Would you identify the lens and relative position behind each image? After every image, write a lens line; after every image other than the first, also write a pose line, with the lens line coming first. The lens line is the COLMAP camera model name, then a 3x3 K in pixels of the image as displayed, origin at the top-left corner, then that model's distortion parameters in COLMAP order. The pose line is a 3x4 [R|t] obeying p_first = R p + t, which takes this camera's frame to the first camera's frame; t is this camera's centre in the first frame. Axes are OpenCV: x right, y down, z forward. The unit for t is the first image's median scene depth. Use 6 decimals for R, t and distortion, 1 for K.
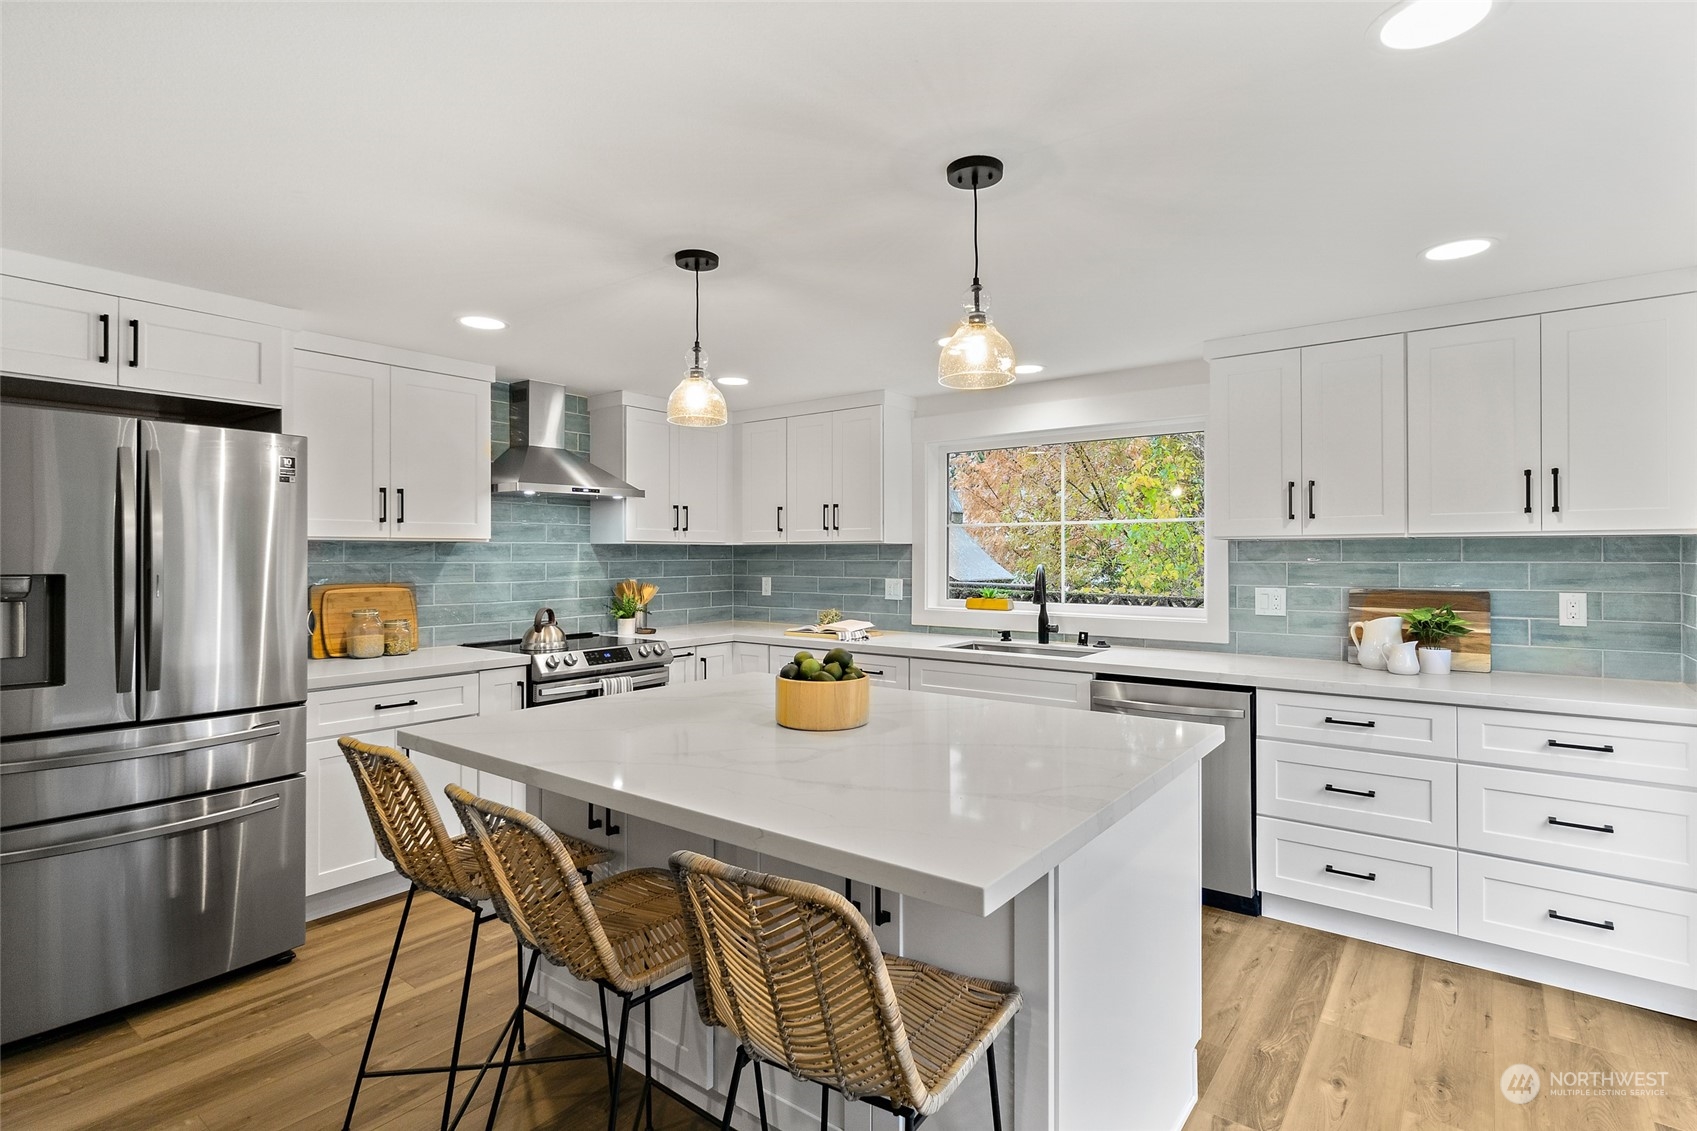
lens RADIAL K [[837.9, 0, 861.1], [0, 837.9, 553.9], [0, 0, 1]] dist [0.025647, -0.000929]
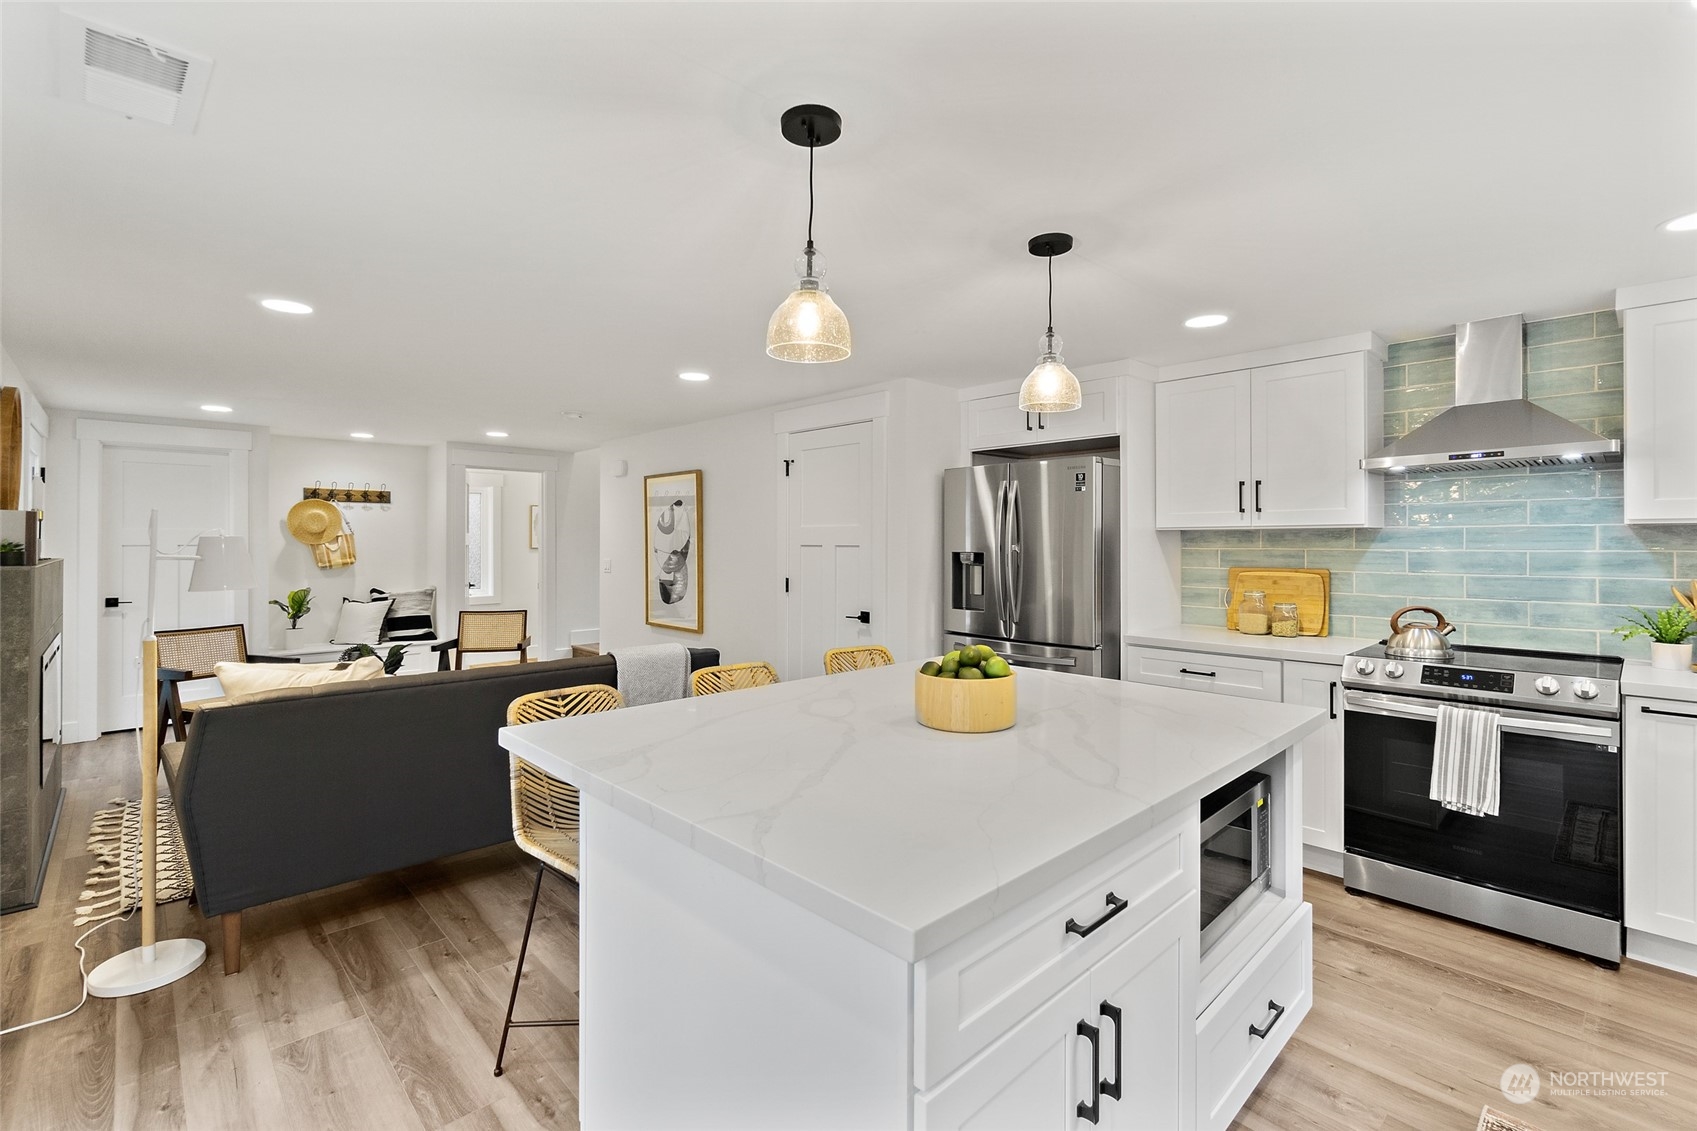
lens RADIAL K [[756.7, 0, 875.2], [0, 756.7, 538.7], [0, 0, 1]] dist [-0.015691, 0.000590]
pose [[-0.164604, -0.007272, -0.986333, 0.436438], [0.001434, 0.999970, -0.007612, 0.003415], [0.986359, -0.002667, -0.164588, 0.606166]]
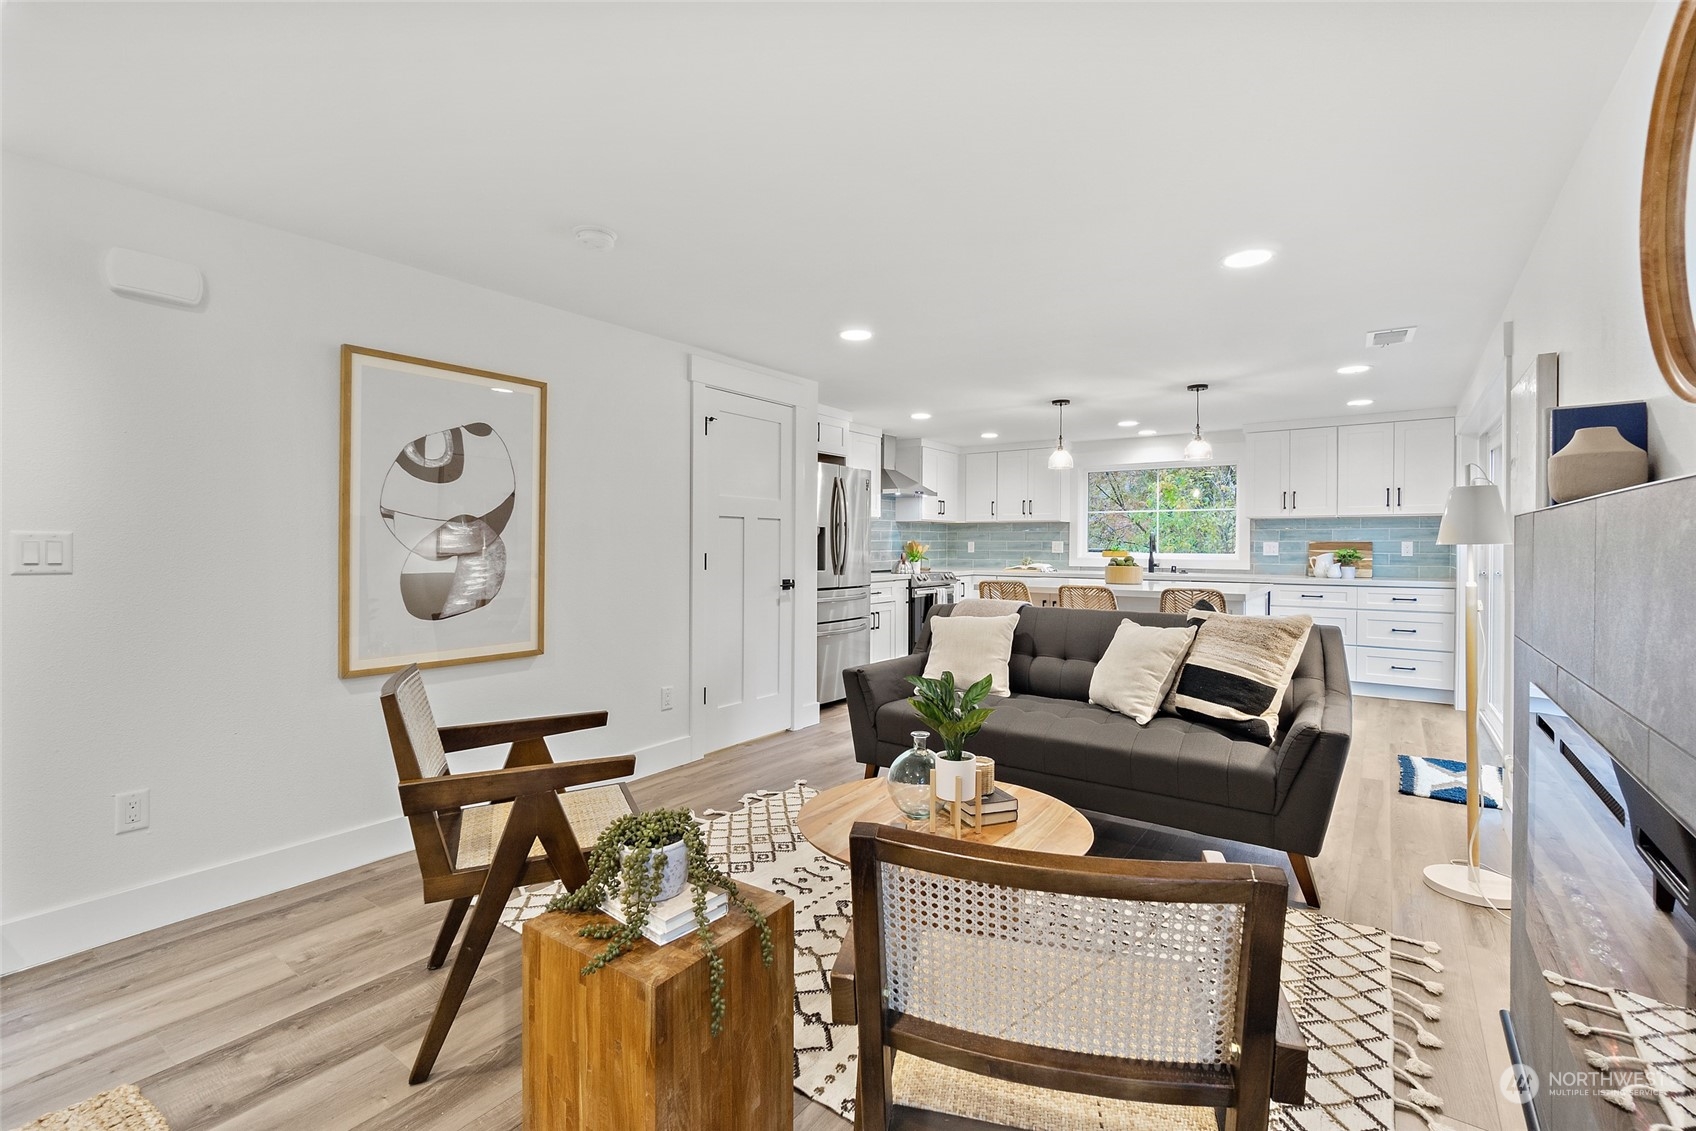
lens RADIAL K [[756.2, 0, 851.7], [0, 756.2, 553.6], [0, 0, 1]] dist [-0.015691, 0.000590]
pose [[0.999850, 0.001705, 0.017257, -0.534186], [-0.001962, 0.999887, 0.014890, 0.040559], [-0.017229, -0.014922, 0.999740, -0.767948]]
